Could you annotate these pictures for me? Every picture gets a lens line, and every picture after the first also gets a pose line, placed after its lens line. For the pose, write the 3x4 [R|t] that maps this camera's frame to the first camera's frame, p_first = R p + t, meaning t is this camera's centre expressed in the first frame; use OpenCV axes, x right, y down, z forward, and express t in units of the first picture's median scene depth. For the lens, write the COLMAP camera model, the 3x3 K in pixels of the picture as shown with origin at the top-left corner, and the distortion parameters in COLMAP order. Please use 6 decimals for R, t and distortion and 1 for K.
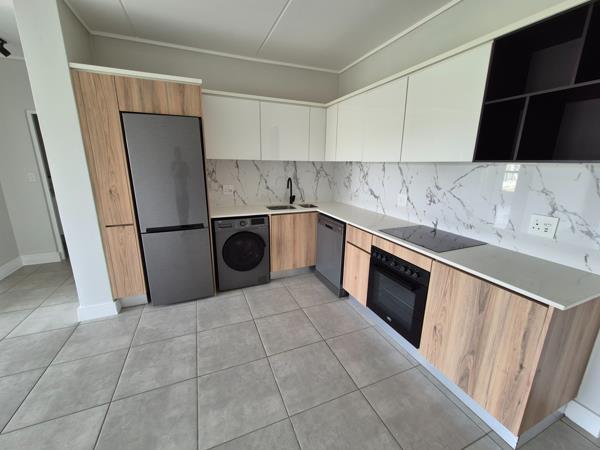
lens RADIAL K [[248.0, 0, 300.0], [0, 248.0, 225.0], [0, 0, 1]] dist [-0.000144, -0.000287]
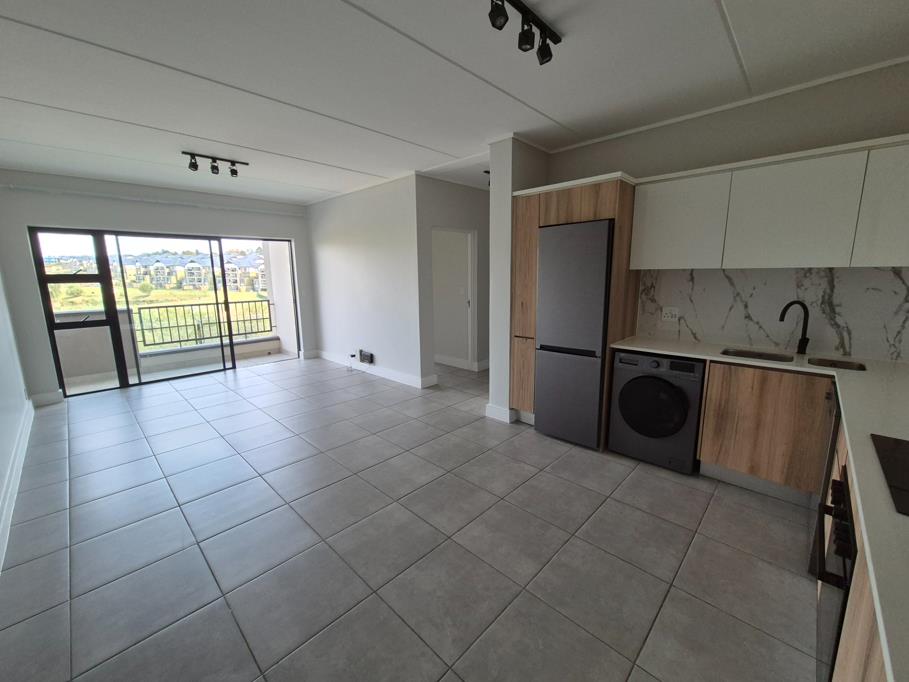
lens RADIAL K [[372.5, 0, 448.3], [0, 372.5, 344.1], [0, 0, 1]] dist [-0.000456, -0.000072]
pose [[0.382494, 0.153955, -0.911041, 0.499902], [-0.210619, 0.974589, 0.076267, -0.020092], [0.899632, 0.162711, 0.405200, 0.098789]]
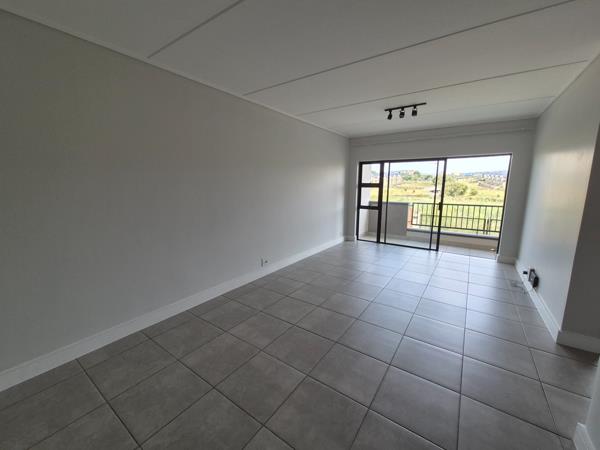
lens RADIAL K [[243.8, 0, 300.0], [0, 243.8, 225.0], [0, 0, 1]] dist [-0.000763, -0.000080]
pose [[-0.847870, 0.071285, -0.525391, -0.004159], [-0.145099, 0.921895, 0.359243, -0.227168], [0.509964, 0.380825, -0.771304, 0.855445]]
